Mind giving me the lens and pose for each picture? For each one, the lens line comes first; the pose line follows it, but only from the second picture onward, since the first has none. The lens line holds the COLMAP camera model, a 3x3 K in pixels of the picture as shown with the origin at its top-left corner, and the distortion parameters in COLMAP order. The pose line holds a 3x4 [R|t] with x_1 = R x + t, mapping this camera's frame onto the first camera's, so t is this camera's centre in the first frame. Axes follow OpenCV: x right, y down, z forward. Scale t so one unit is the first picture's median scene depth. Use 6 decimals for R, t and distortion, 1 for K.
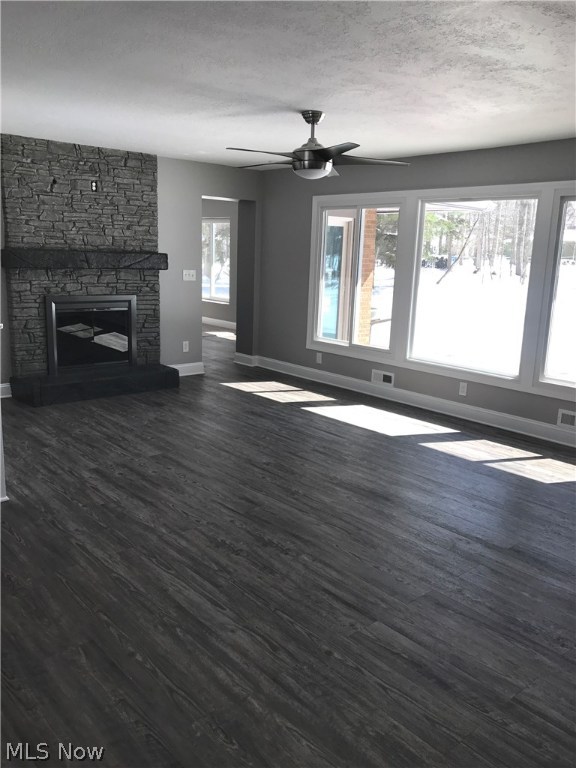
lens RADIAL K [[618.3, 0, 289.0], [0, 618.3, 373.4], [0, 0, 1]] dist [0.091065, -0.148503]
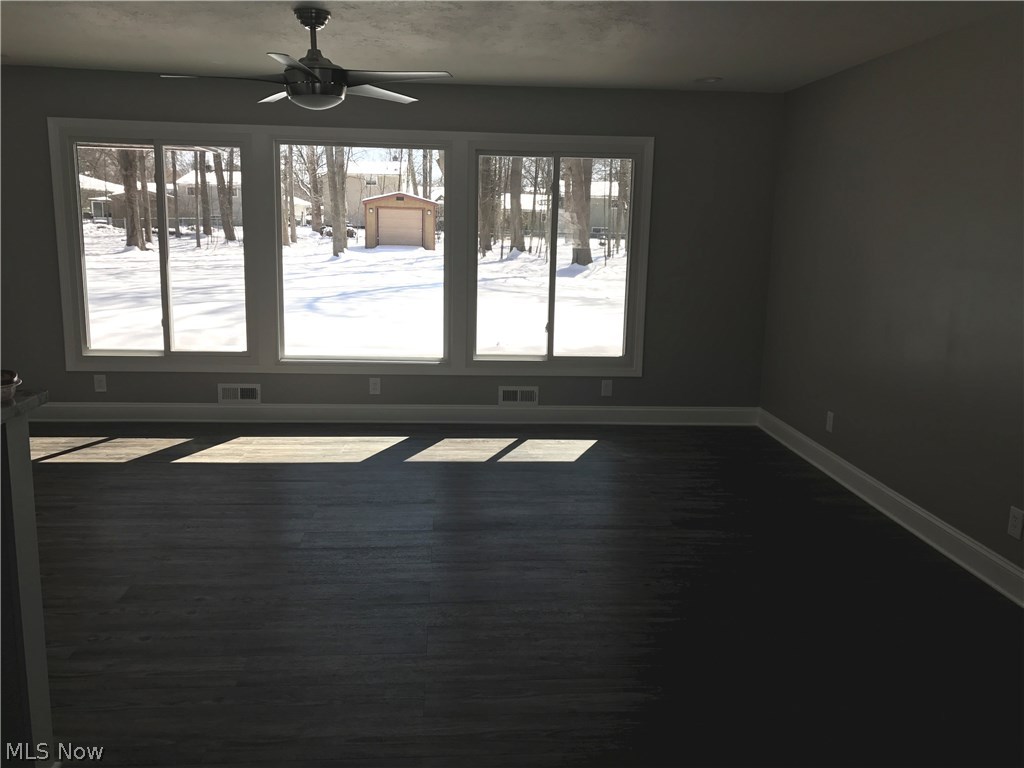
lens RADIAL K [[835.6, 0, 507.1], [0, 835.6, 369.7], [0, 0, 1]] dist [0.042142, -0.011022]
pose [[0.611142, -0.158501, 0.775489, -0.426782], [0.153443, 0.984883, 0.080374, -0.053449], [-0.776506, 0.069874, 0.626224, 0.205295]]
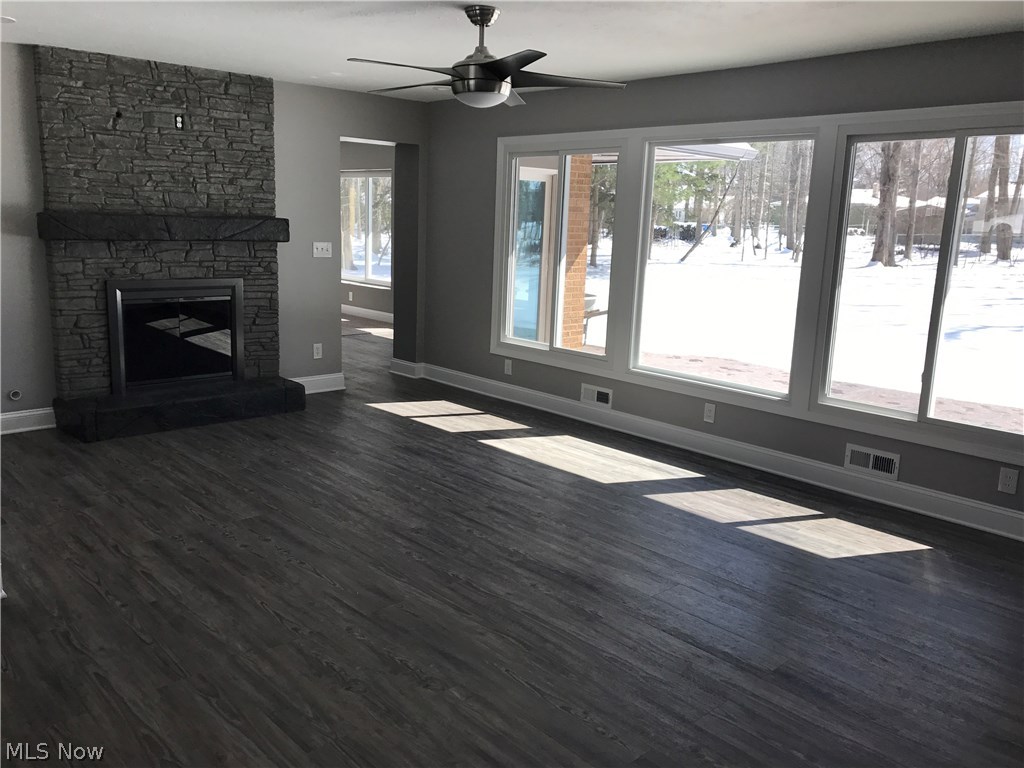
lens RADIAL K [[828.5, 0, 500.7], [0, 828.5, 370.9], [0, 0, 1]] dist [0.038522, -0.006149]
pose [[0.999865, -0.003771, 0.016017, 0.031330], [0.003950, 0.999930, -0.011157, -0.012242], [-0.015974, 0.011219, 0.999809, 0.075089]]
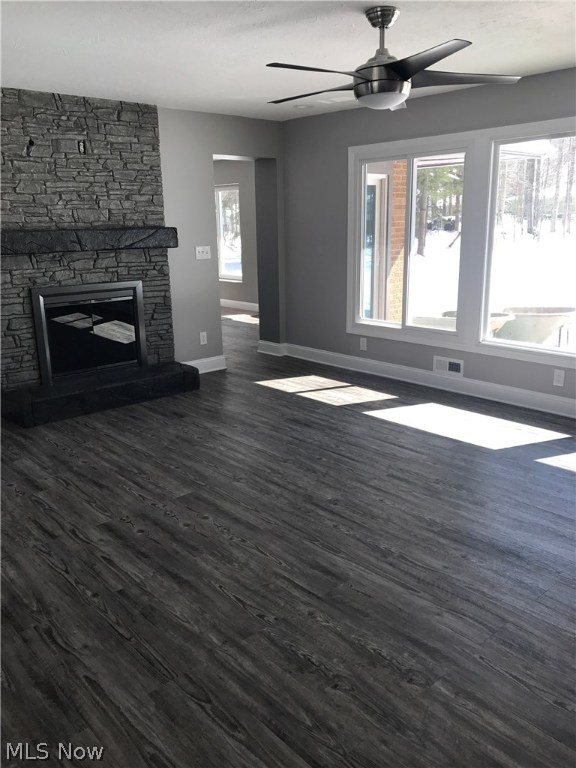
lens RADIAL K [[626.7, 0, 290.9], [0, 626.7, 374.7], [0, 0, 1]] dist [0.042142, -0.011022]
pose [[0.998660, -0.051201, -0.007461, -0.055963], [0.051485, 0.997664, 0.044889, -0.032761], [0.005145, -0.045213, 0.998964, 0.189478]]
